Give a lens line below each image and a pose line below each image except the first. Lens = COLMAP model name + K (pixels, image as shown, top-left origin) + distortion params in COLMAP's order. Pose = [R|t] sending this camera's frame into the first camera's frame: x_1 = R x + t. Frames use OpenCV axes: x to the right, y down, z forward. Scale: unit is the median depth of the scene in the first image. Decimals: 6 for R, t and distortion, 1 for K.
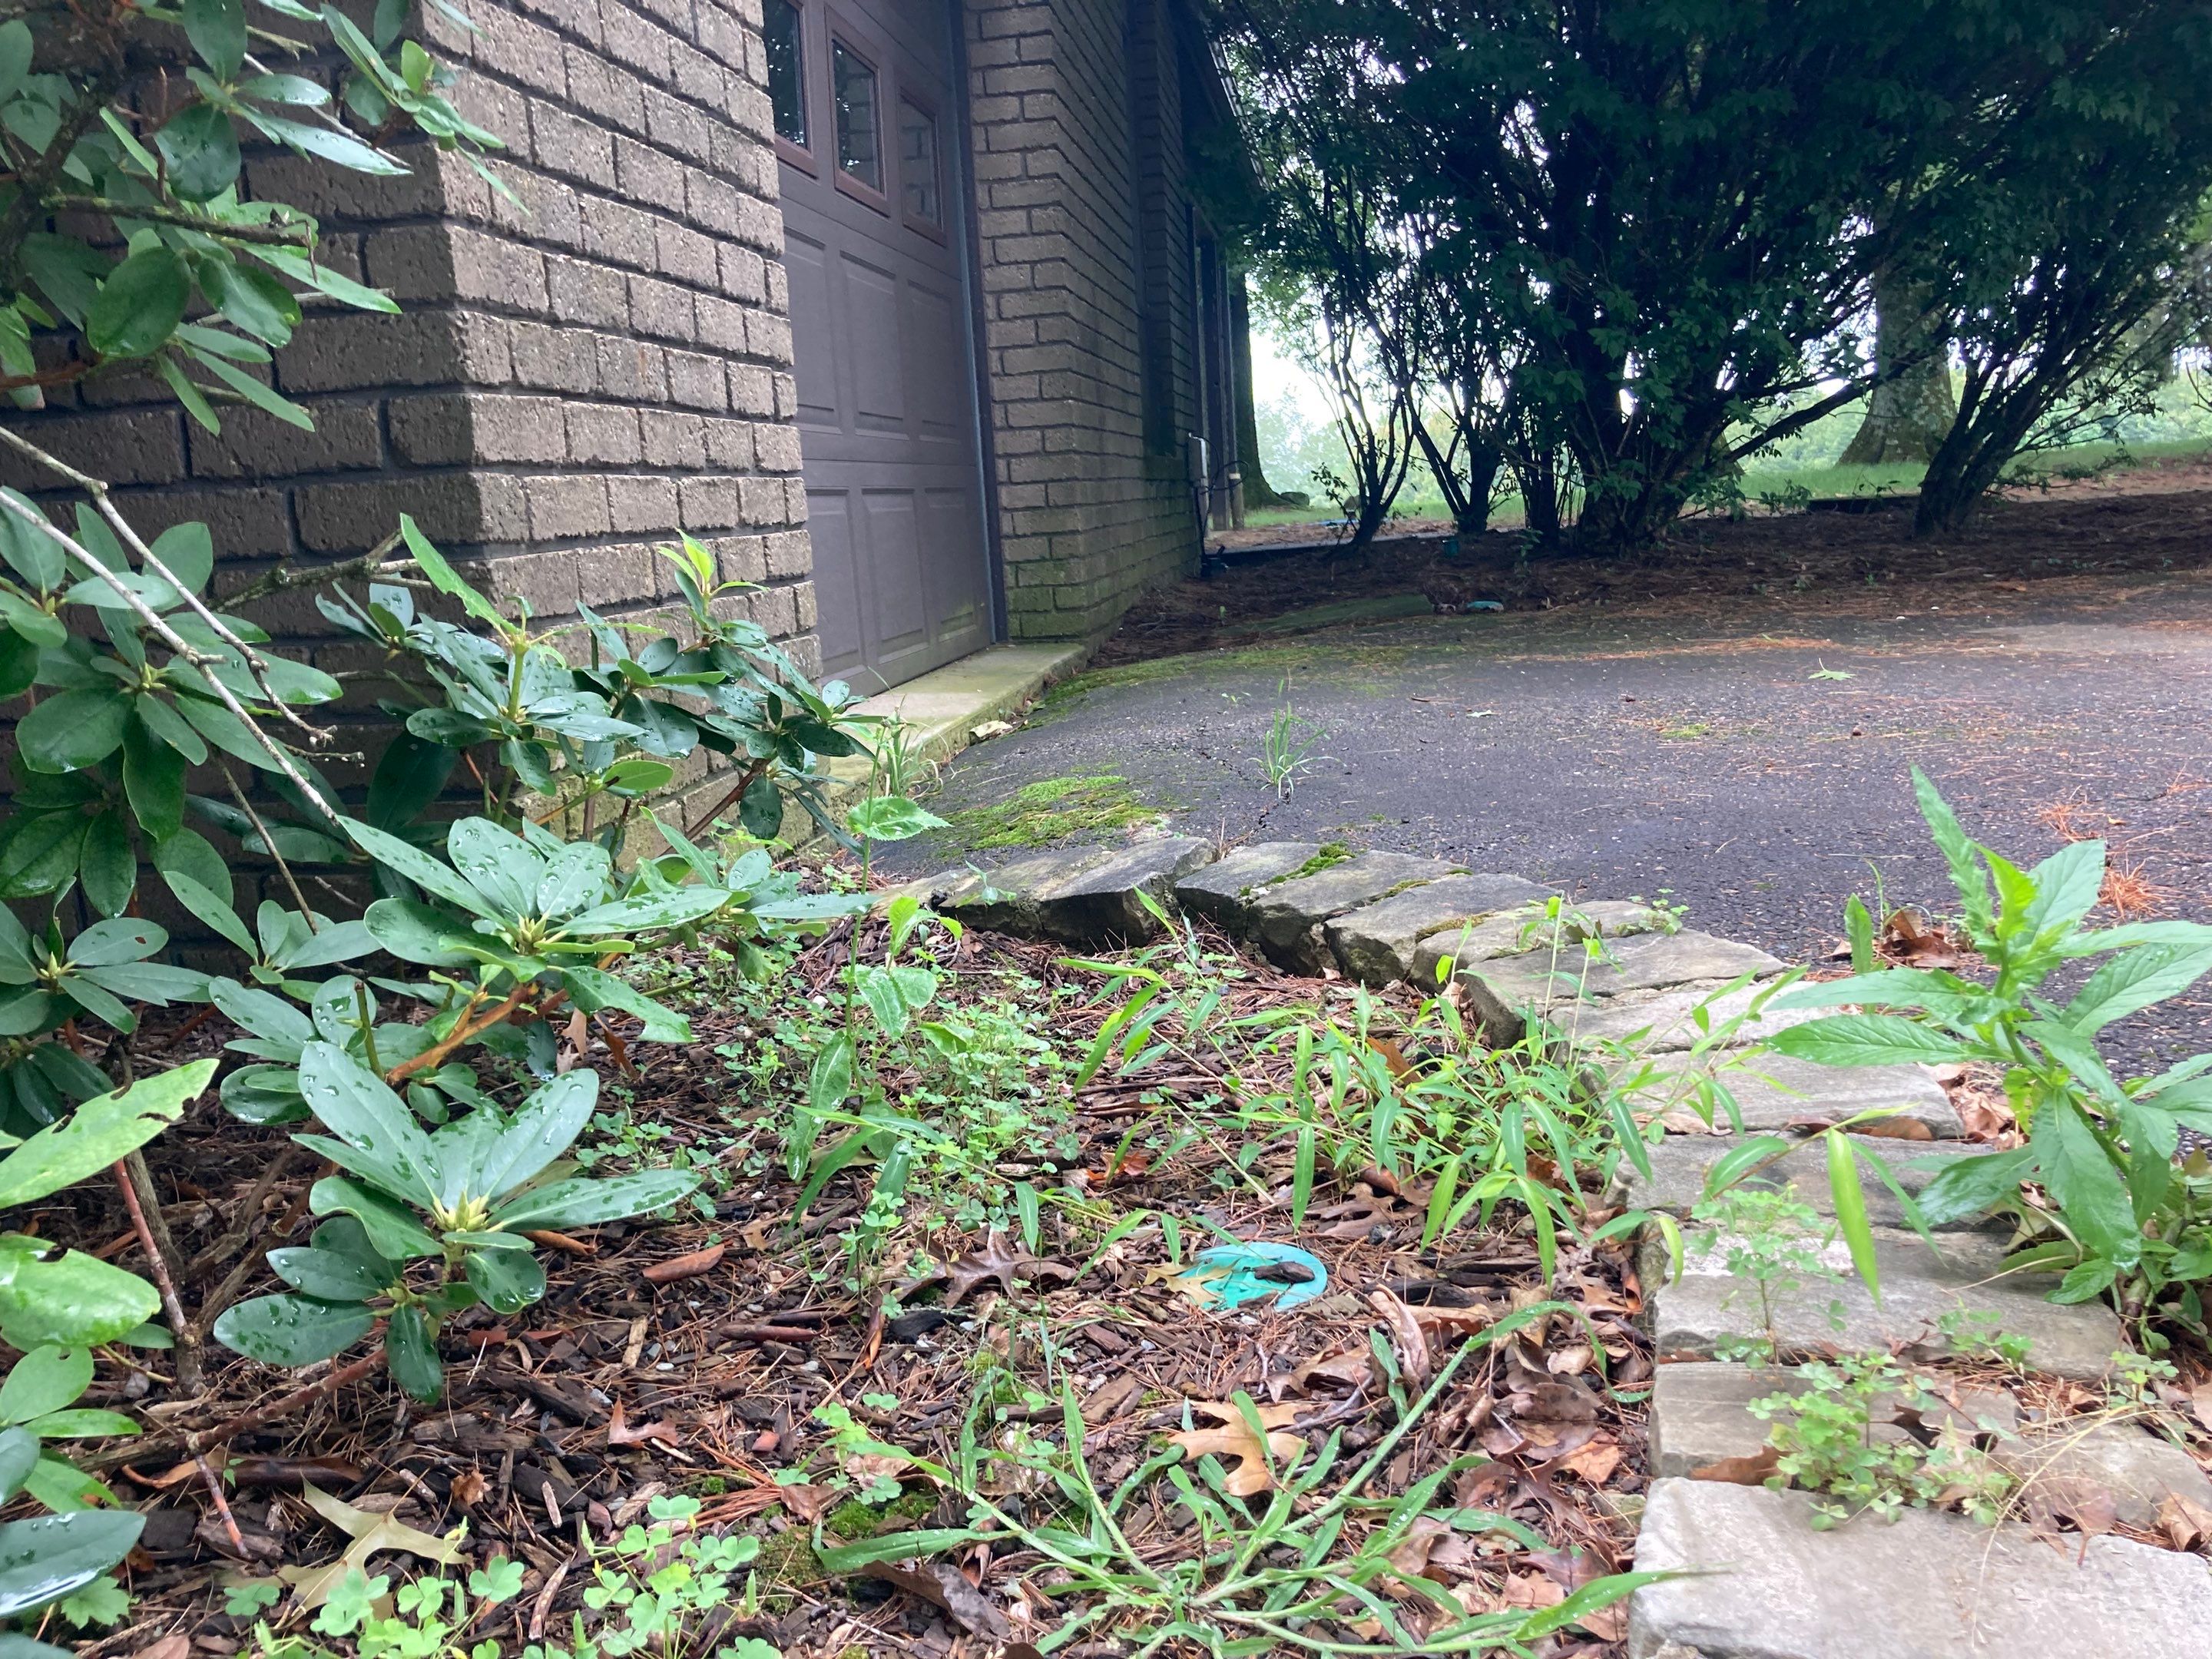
lens RADIAL K [[1811.4, 0, 1079.4], [0, 1811.4, 832.2], [0, 0, 1]] dist [0.103250, -0.246051]
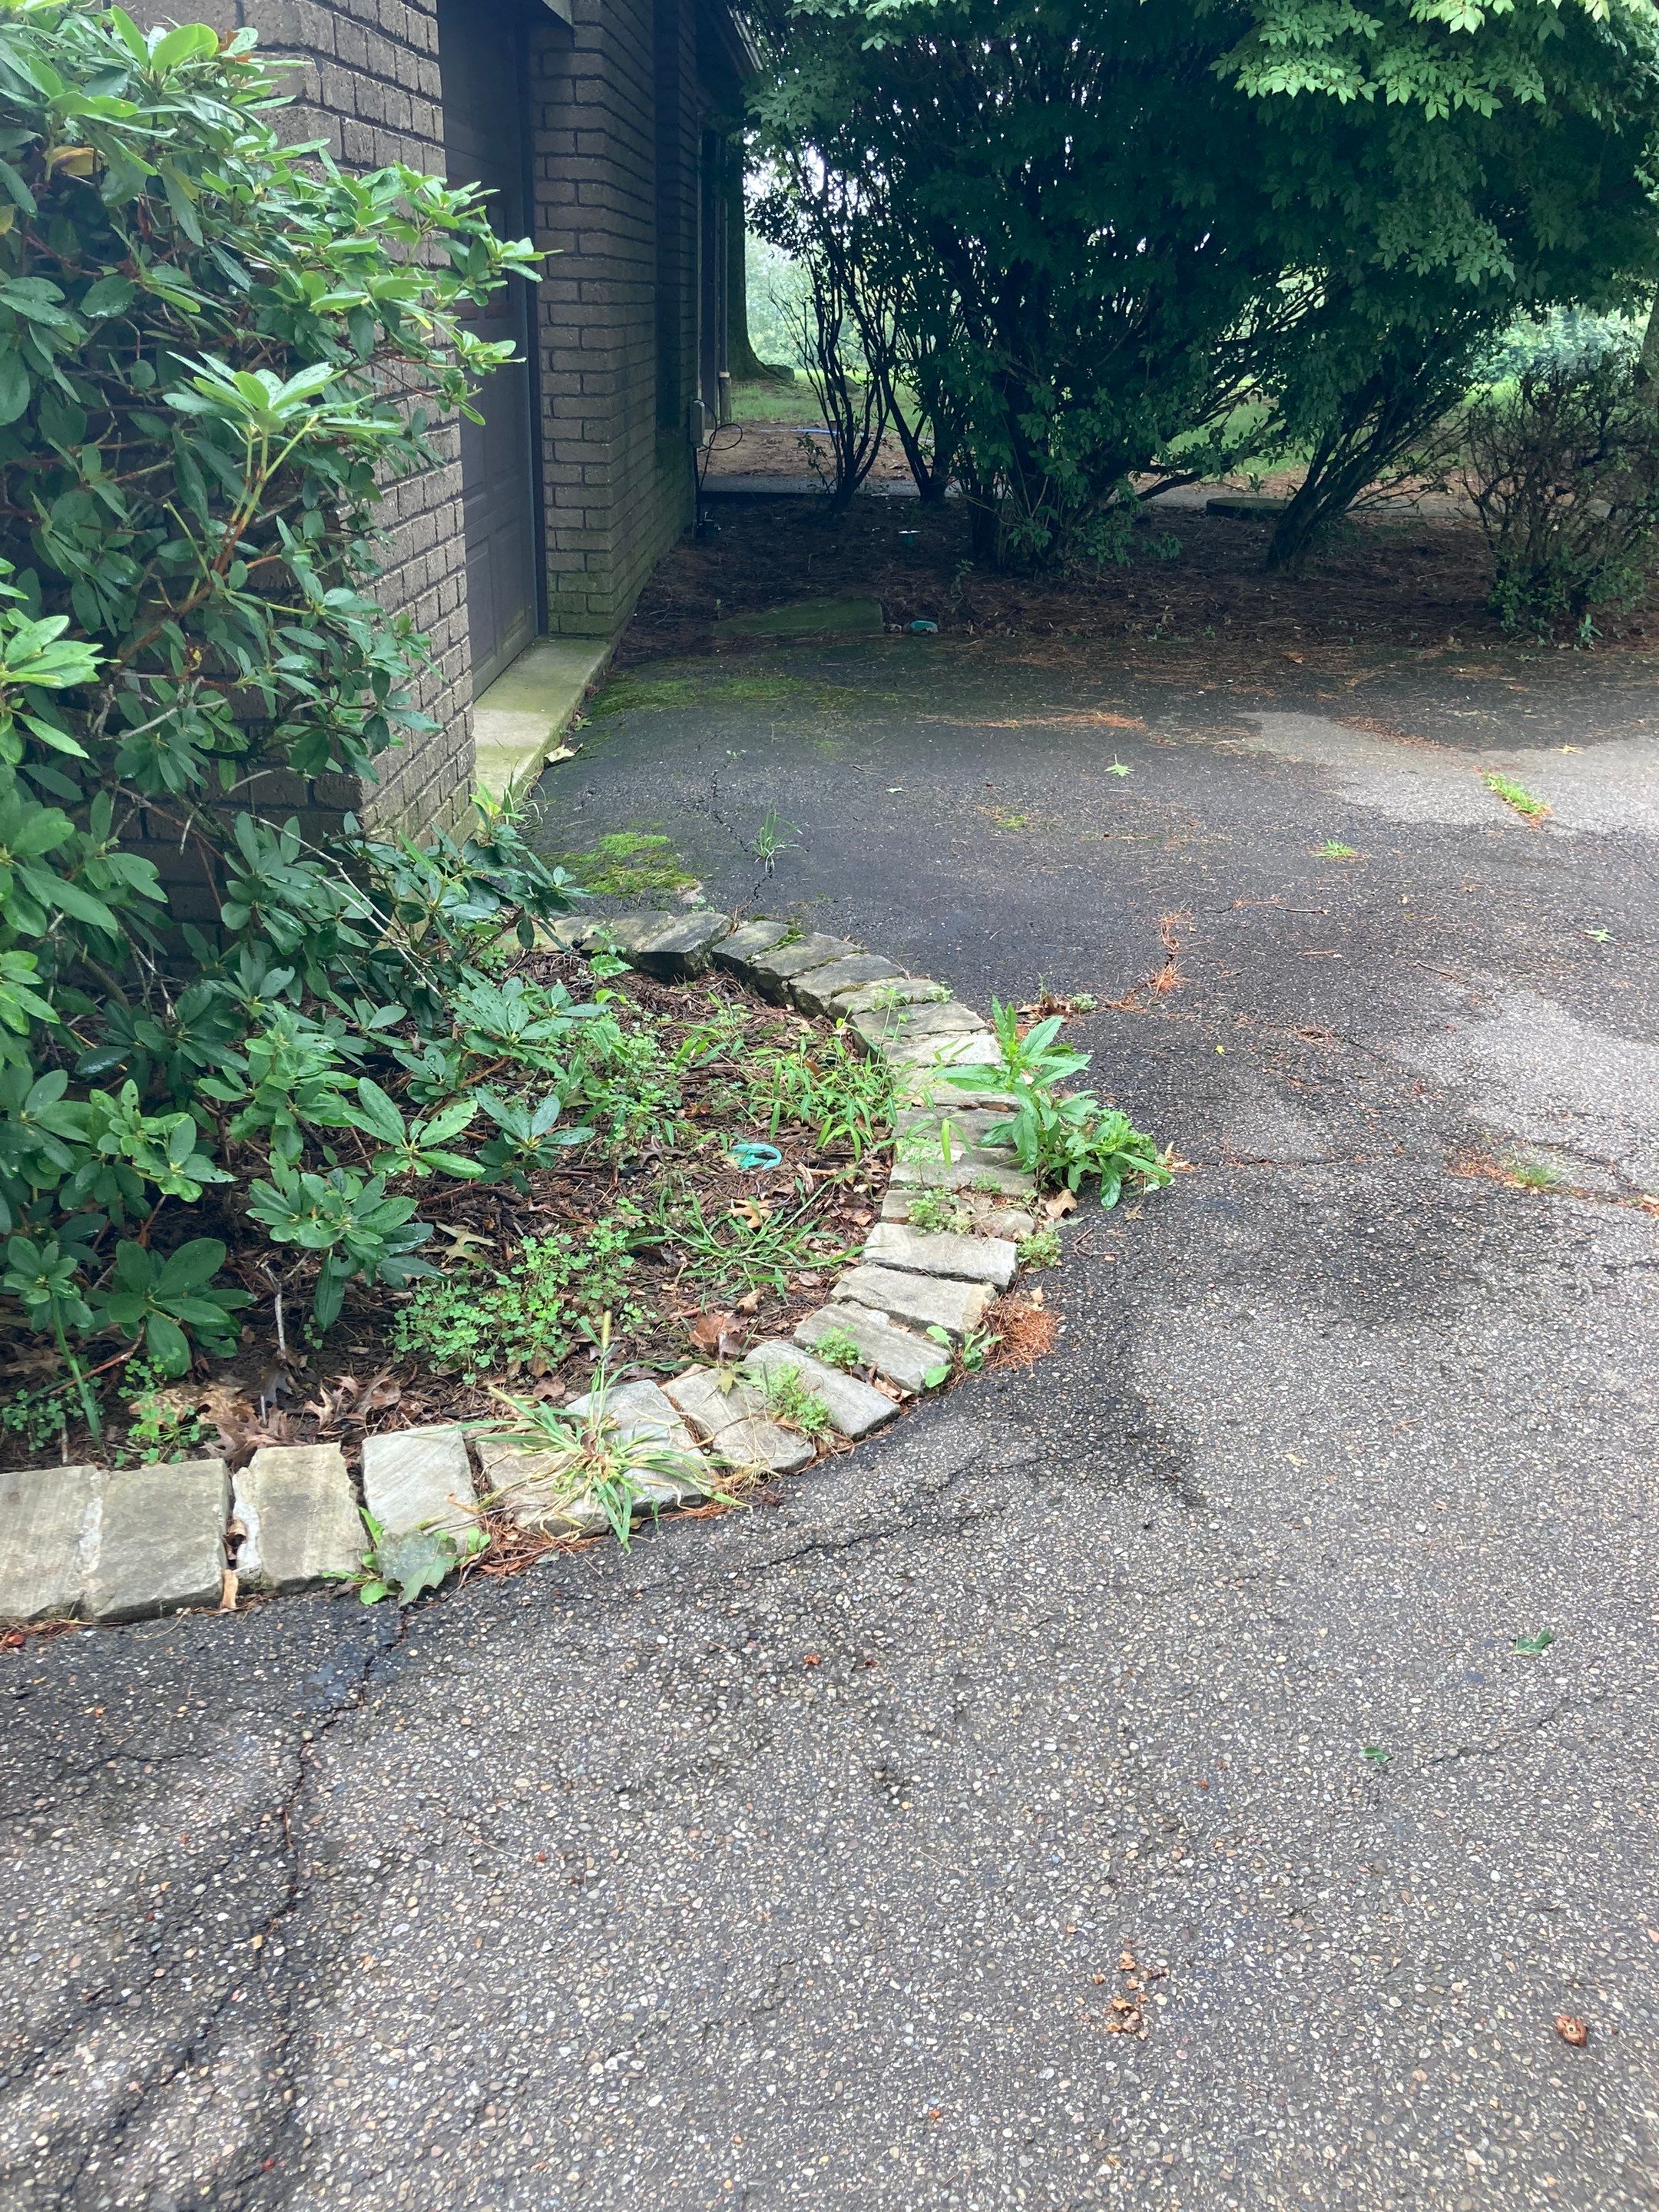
lens RADIAL K [[1814.2, 0, 843.8], [0, 1814.2, 1073.6], [0, 0, 1]] dist [0.015249, -0.004368]
pose [[0.984732, 0.027791, 0.171847, -0.072230], [-0.064111, 0.975686, 0.209585, -0.135337], [-0.161844, -0.217402, 0.962571, -0.476842]]
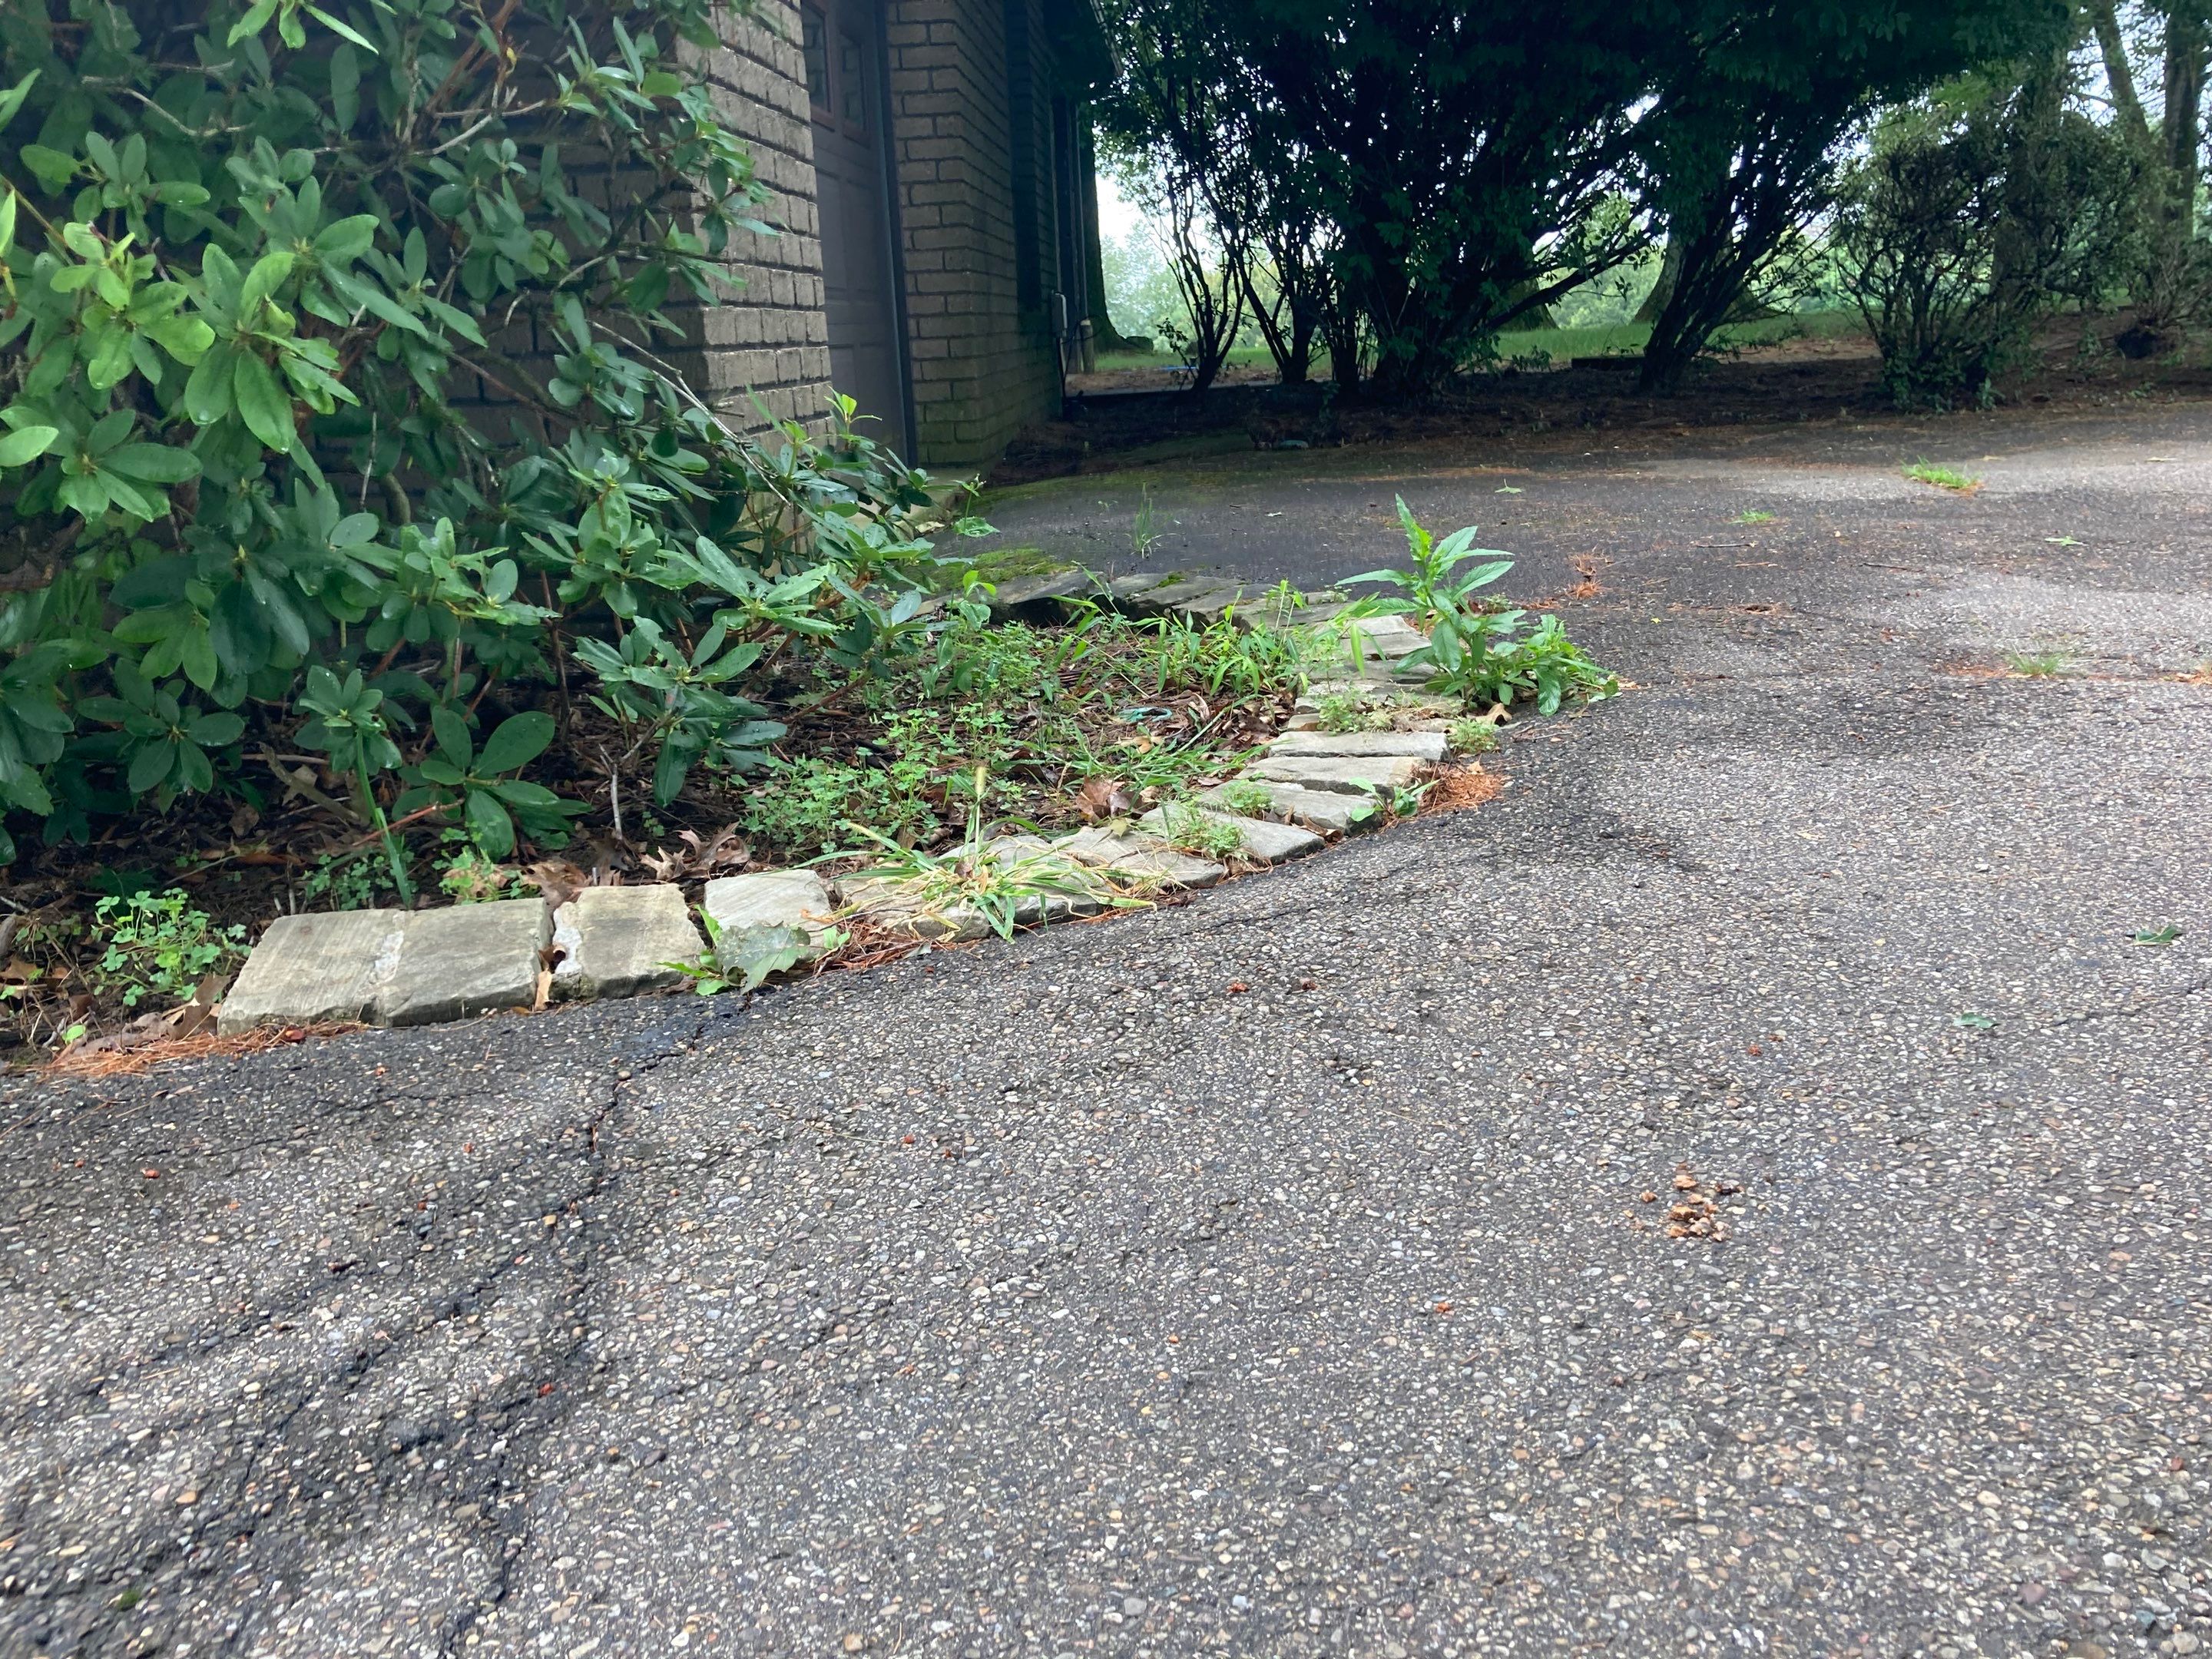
lens RADIAL K [[1814.2, 0, 1103.8], [0, 1814.2, 820.0], [0, 0, 1]] dist [0.015249, -0.004368]
pose [[0.995027, -0.008808, 0.099212, -0.059904], [0.000975, 0.996896, 0.078729, 0.060821], [-0.099598, -0.078241, 0.991947, -0.423703]]
